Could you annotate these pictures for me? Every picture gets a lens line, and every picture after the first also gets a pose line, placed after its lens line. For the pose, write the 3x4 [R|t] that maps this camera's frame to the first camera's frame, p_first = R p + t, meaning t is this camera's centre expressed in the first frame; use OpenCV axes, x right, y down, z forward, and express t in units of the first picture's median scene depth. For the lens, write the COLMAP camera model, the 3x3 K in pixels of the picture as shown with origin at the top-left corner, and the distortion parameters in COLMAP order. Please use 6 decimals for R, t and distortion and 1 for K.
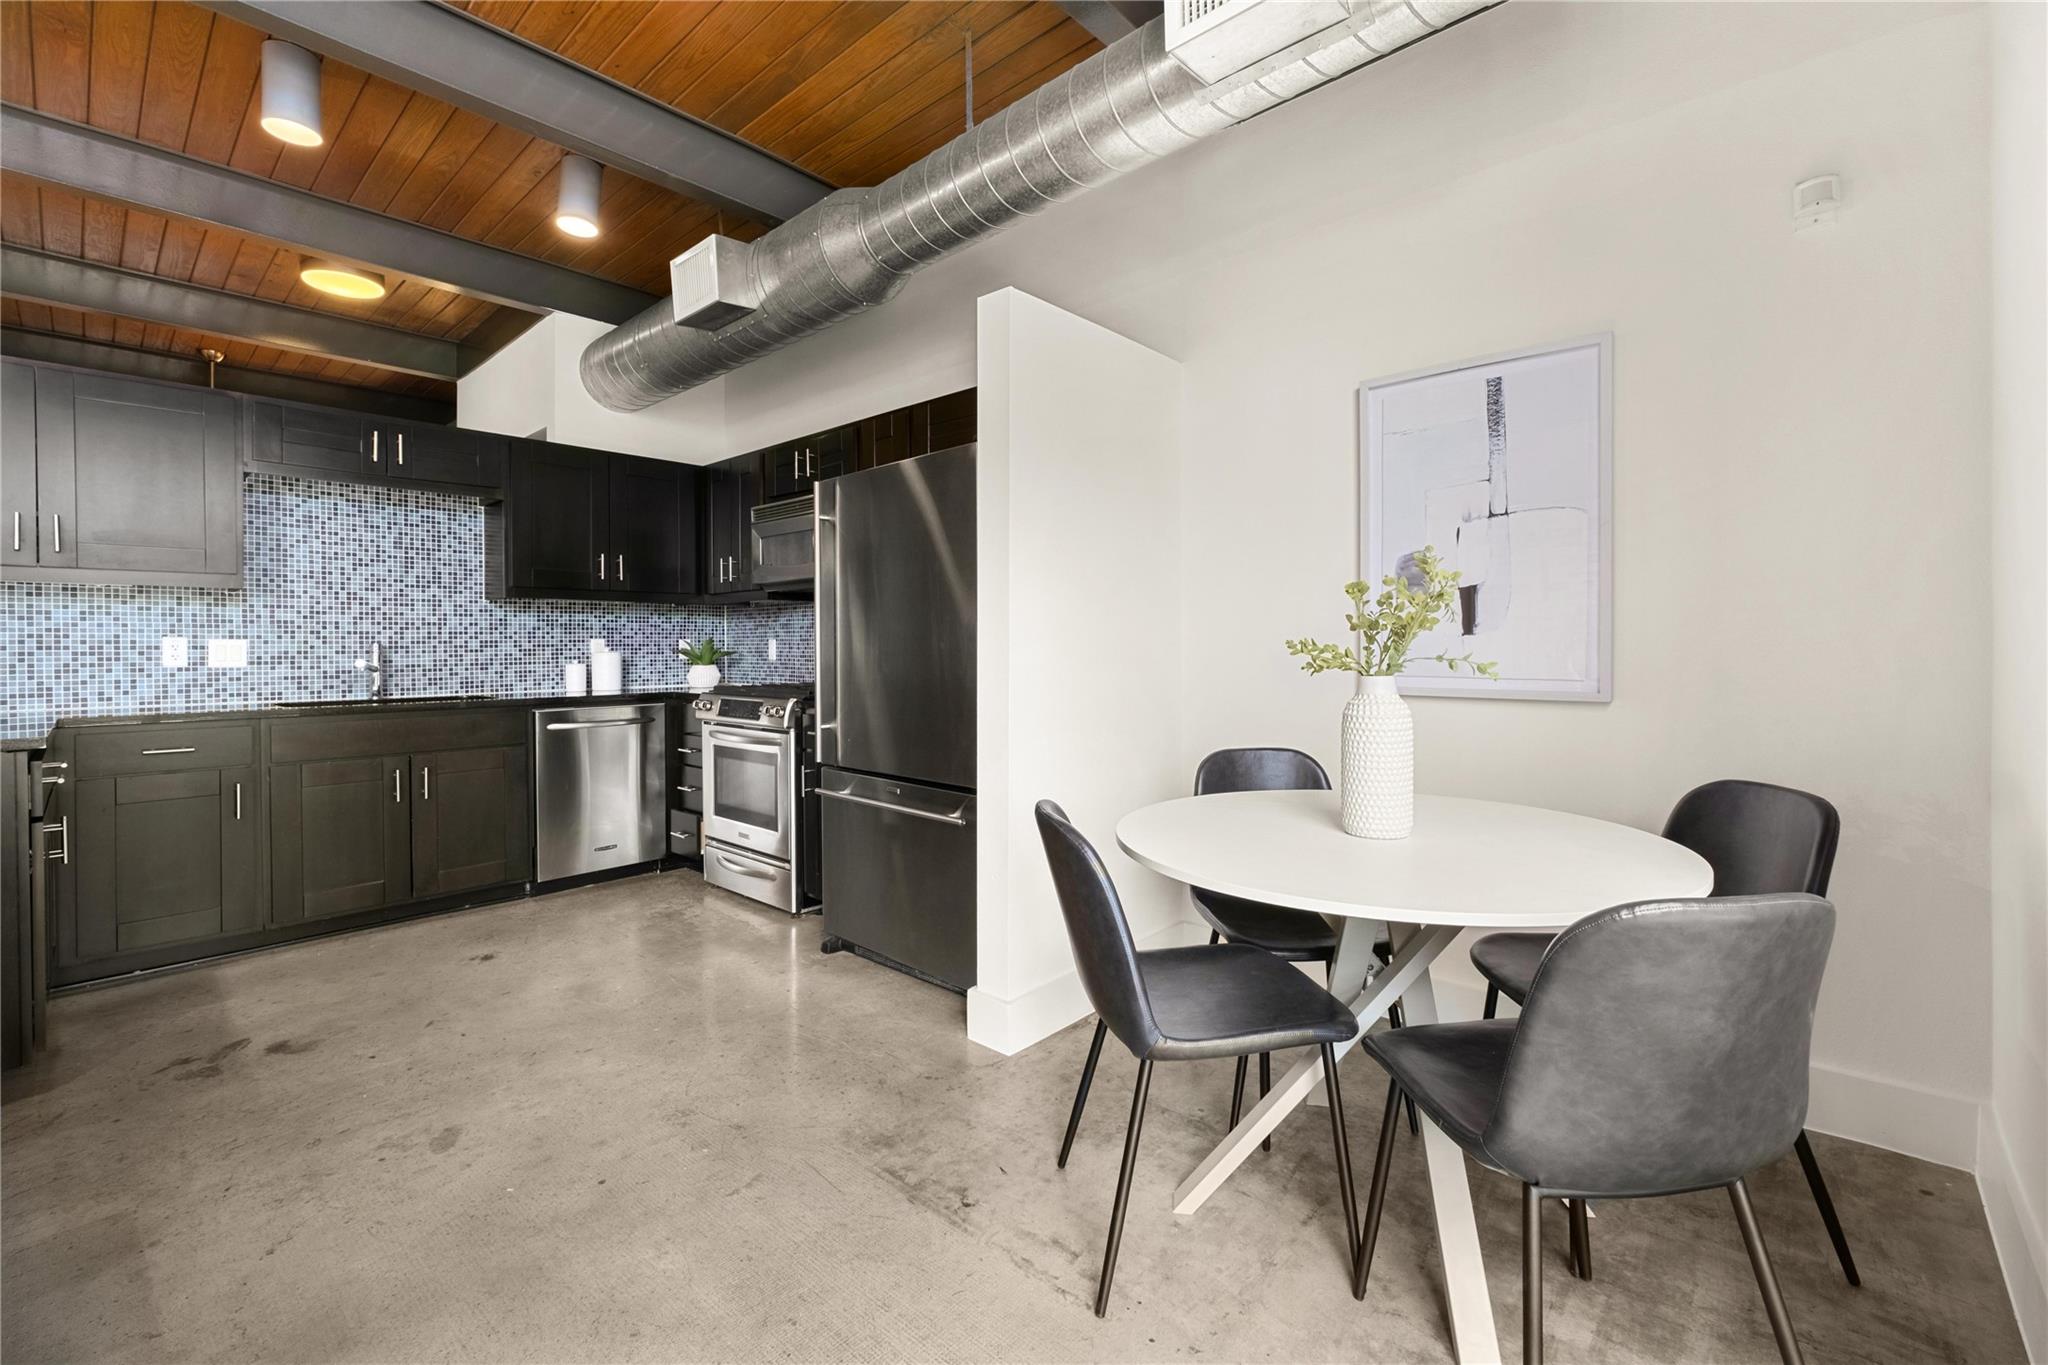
lens RADIAL K [[874.2, 0, 1025.5], [0, 874.2, 650.4], [0, 0, 1]] dist [-0.014172, 0.004778]
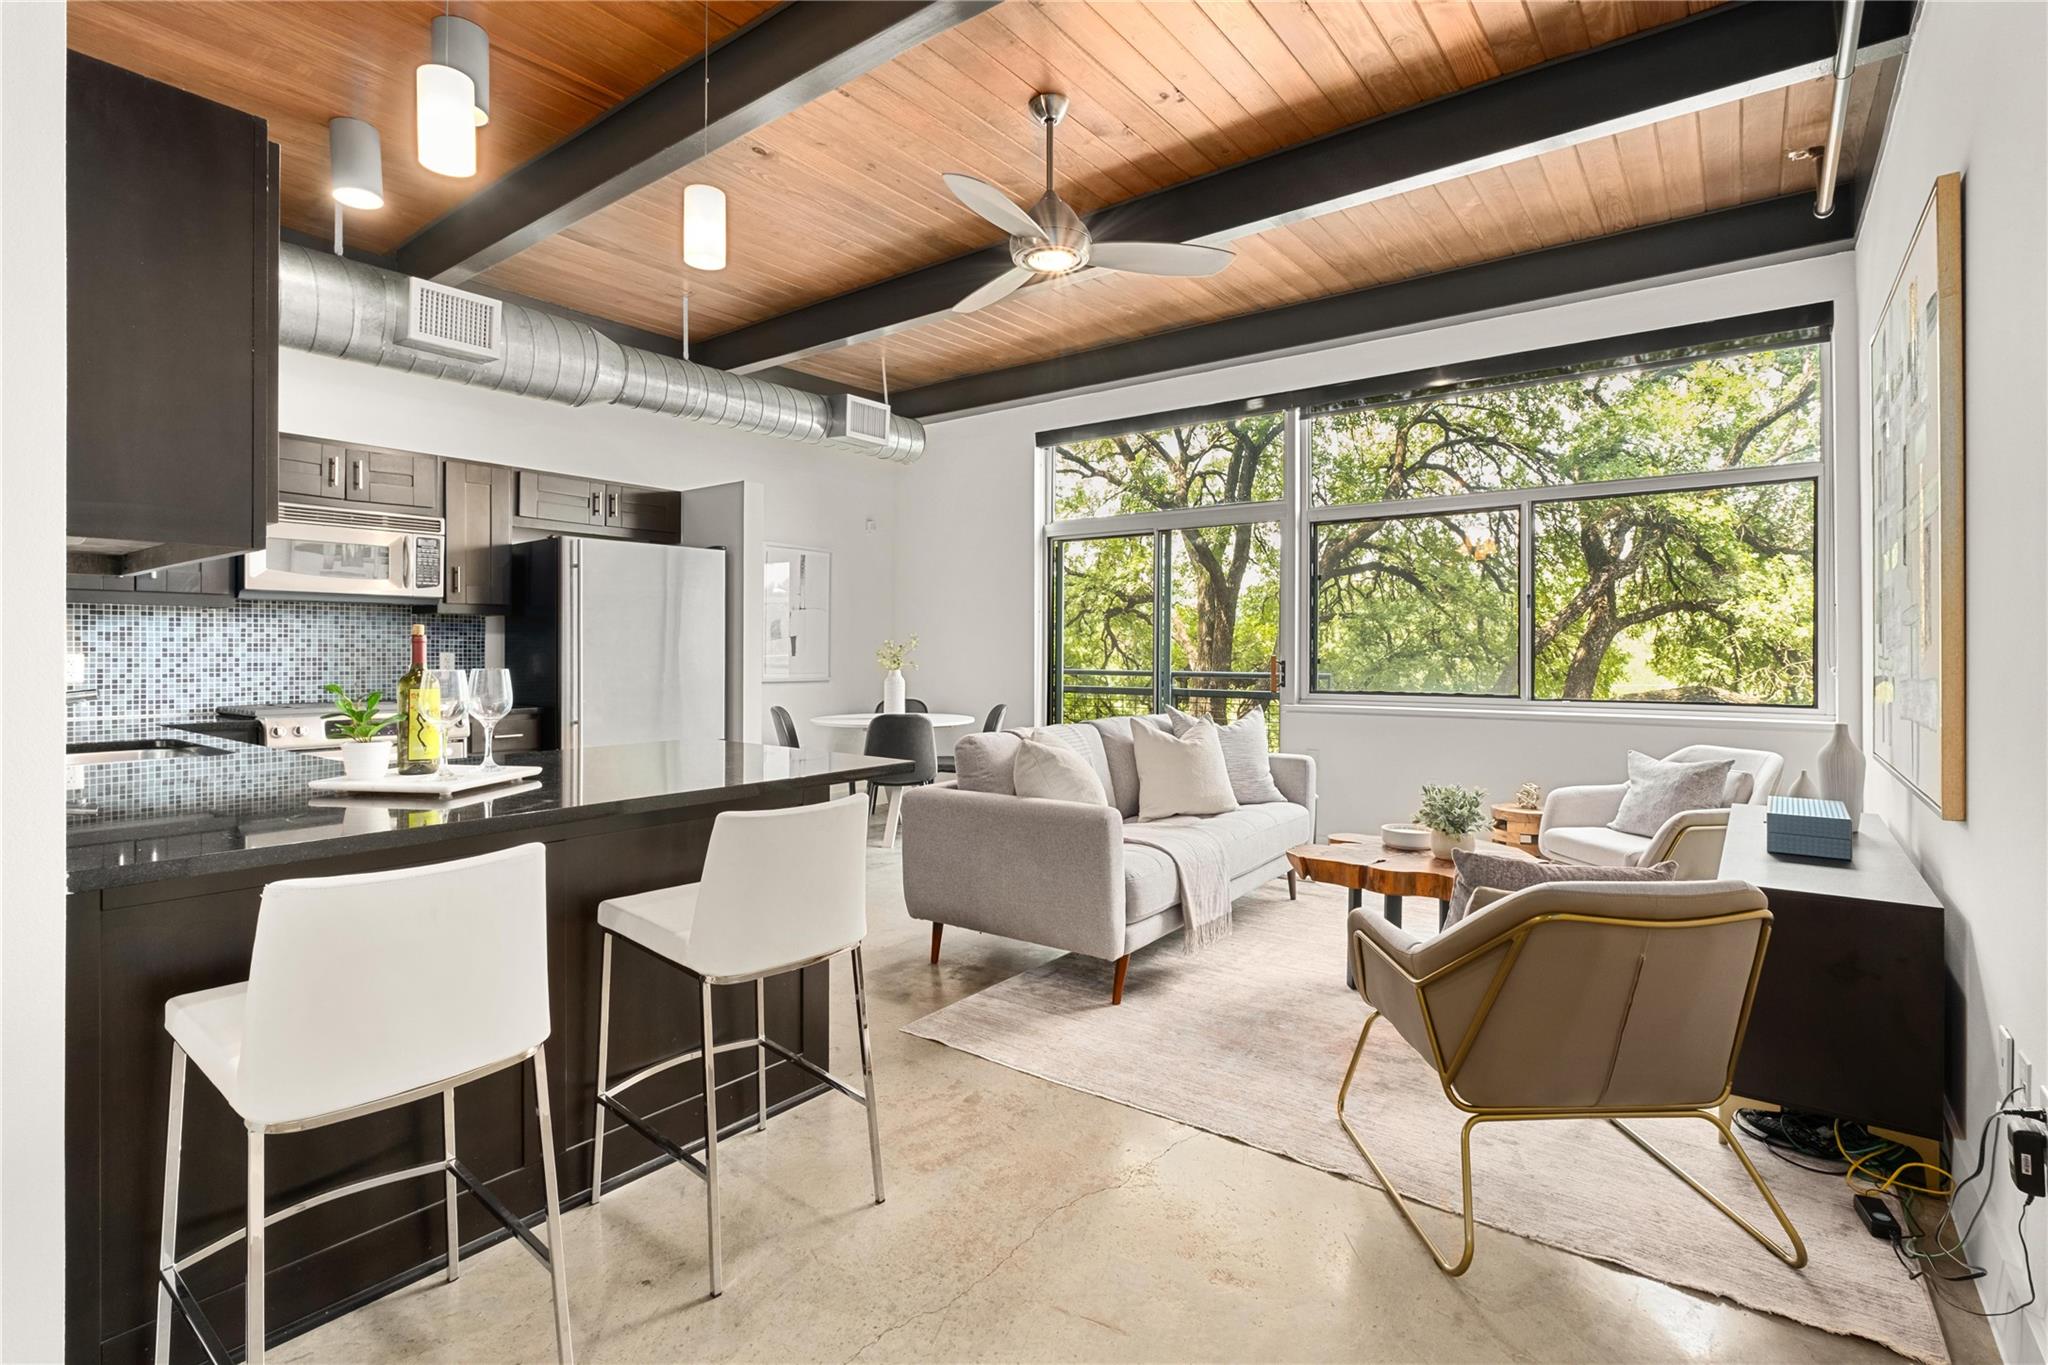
lens RADIAL K [[970.7, 0, 1041.4], [0, 970.7, 660.8], [0, 0, 1]] dist [-0.007396, 0.002933]
pose [[-0.099282, -0.001025, 0.995059, -1.425552], [0.007577, 0.999970, 0.001786, -0.002578], [-0.995031, 0.007717, -0.099271, 0.361804]]
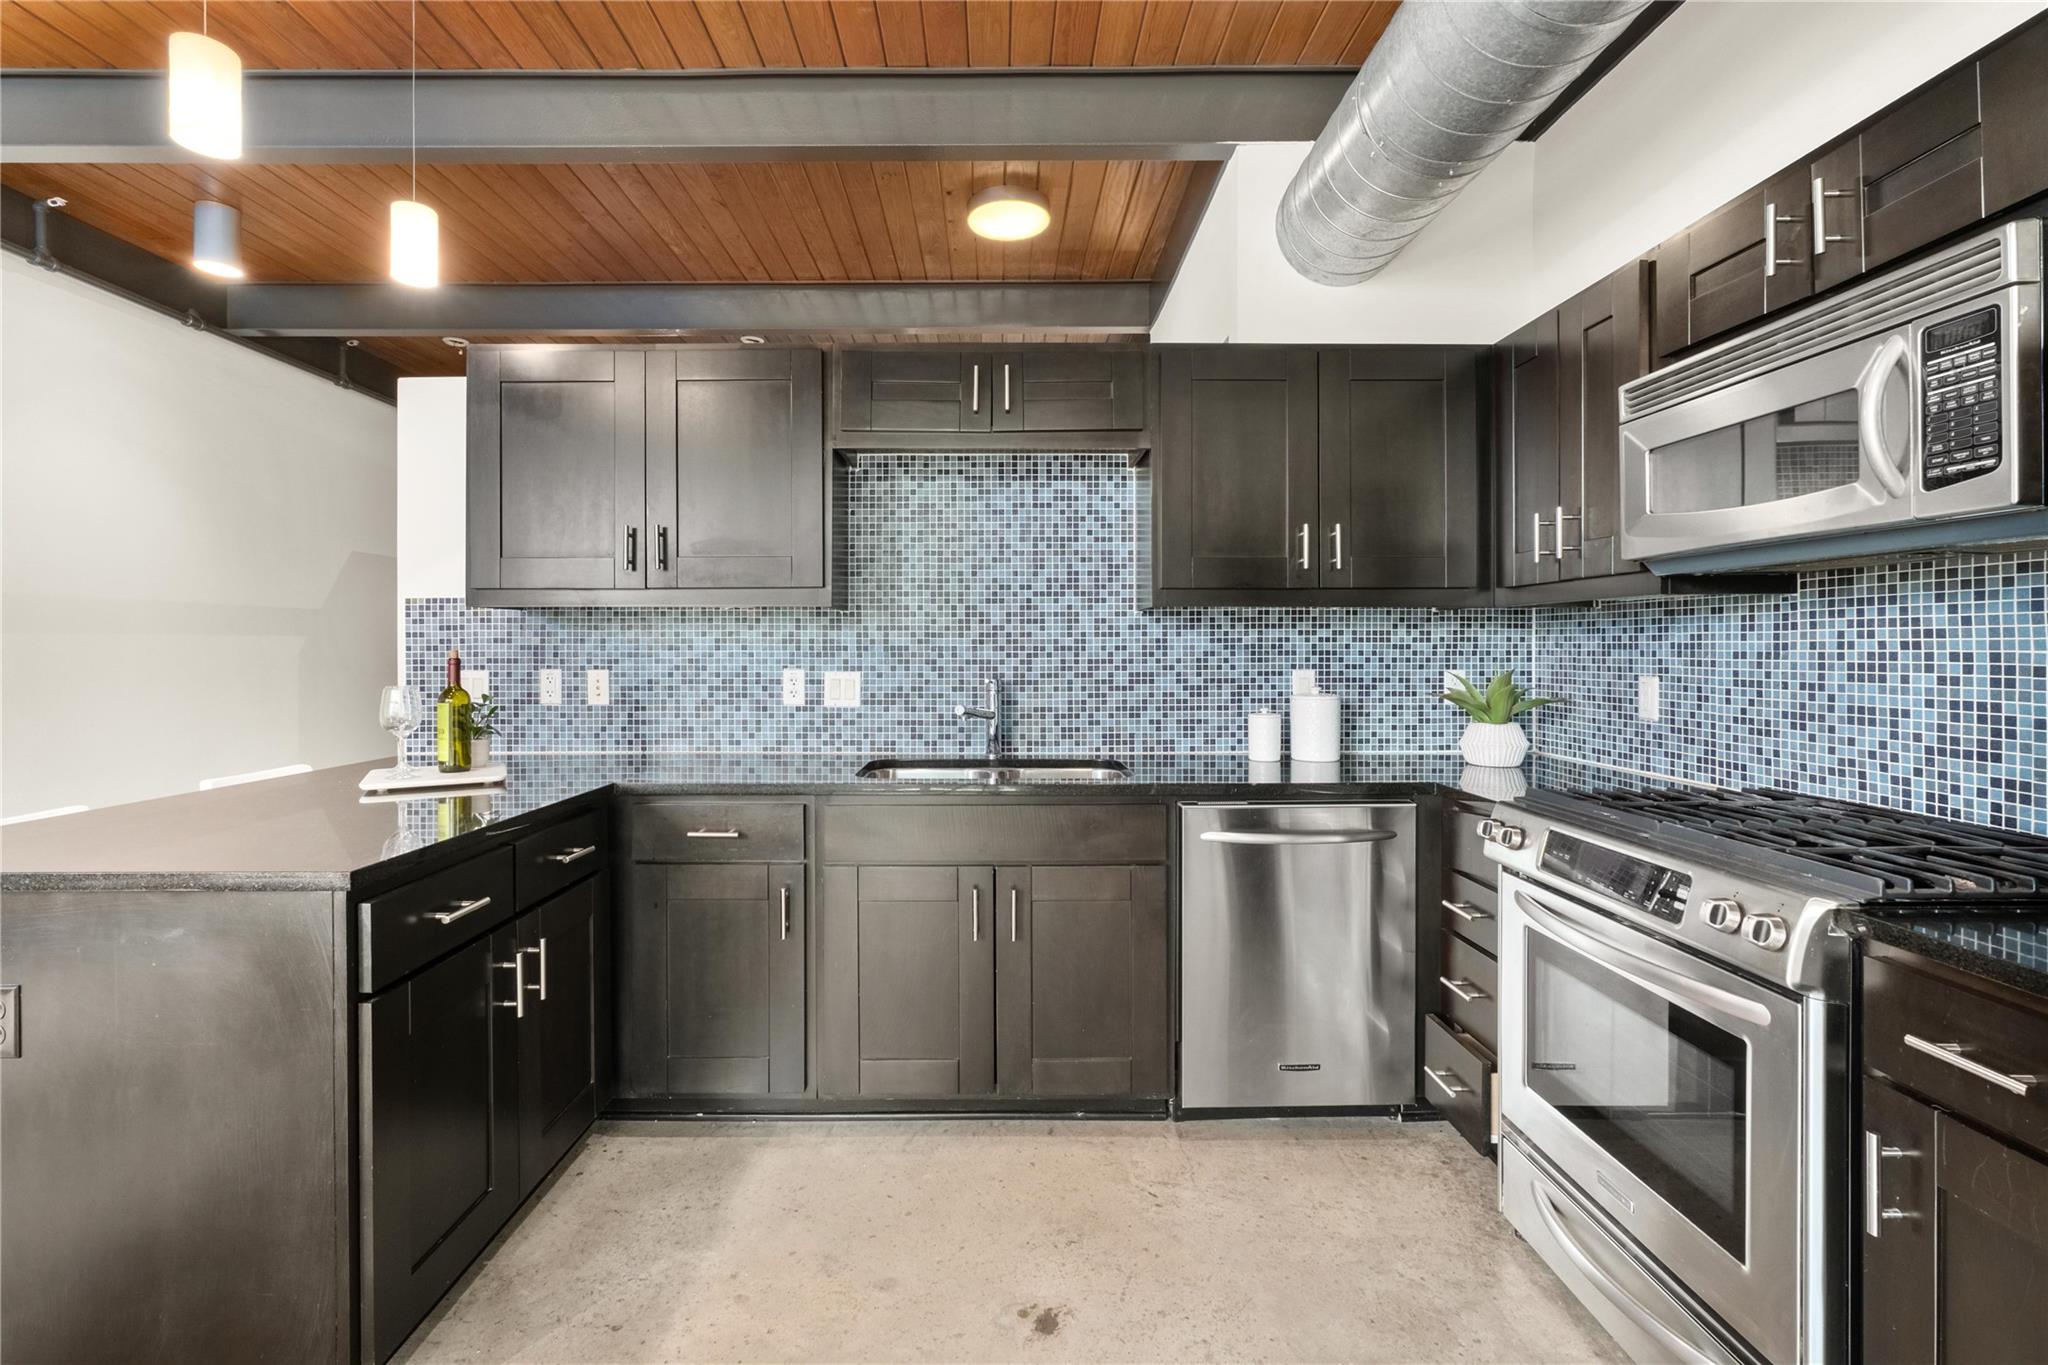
lens RADIAL K [[891.3, 0, 989.0], [0, 891.3, 650.4], [0, 0, 1]] dist [-0.015372, 0.001300]
pose [[0.664538, 0.007366, -0.747218, -0.209586], [-0.007049, 0.999969, 0.003589, -0.032041], [0.747221, 0.002882, 0.664569, 0.509505]]
